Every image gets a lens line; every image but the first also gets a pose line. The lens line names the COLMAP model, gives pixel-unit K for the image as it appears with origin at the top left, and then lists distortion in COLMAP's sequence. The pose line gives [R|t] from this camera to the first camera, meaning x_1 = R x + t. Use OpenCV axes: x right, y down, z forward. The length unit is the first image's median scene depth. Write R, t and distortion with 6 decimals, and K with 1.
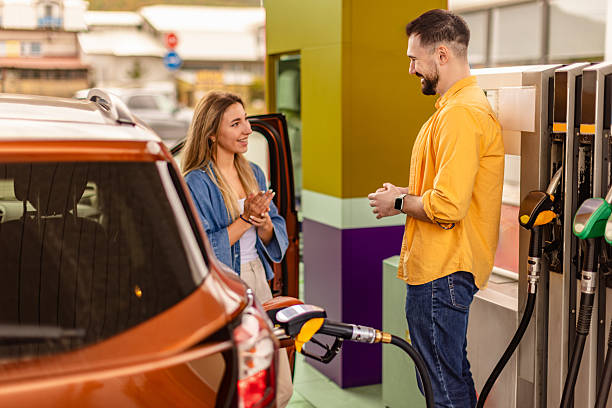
lens RADIAL K [[933.1, 0, 306.0], [0, 933.1, 204.0], [0, 0, 1]] dist [0.027427, 0.022391]
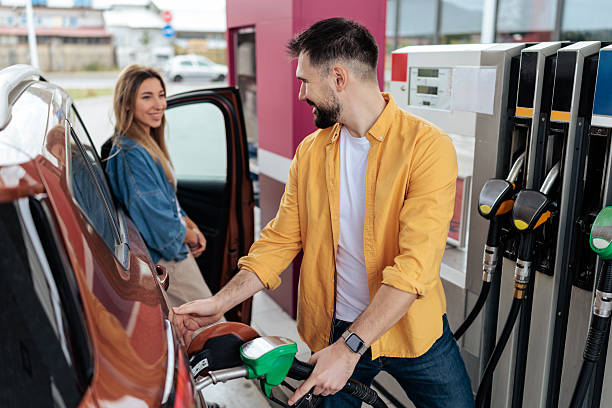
lens RADIAL K [[577.0, 0, 306.0], [0, 577.0, 204.0], [0, 0, 1]] dist [-0.006764, 0.009774]
pose [[0.997726, -0.008853, 0.066820, 0.010368], [-0.000371, 0.990600, 0.136787, -0.067477], [-0.067403, -0.136501, 0.988344, 0.412774]]
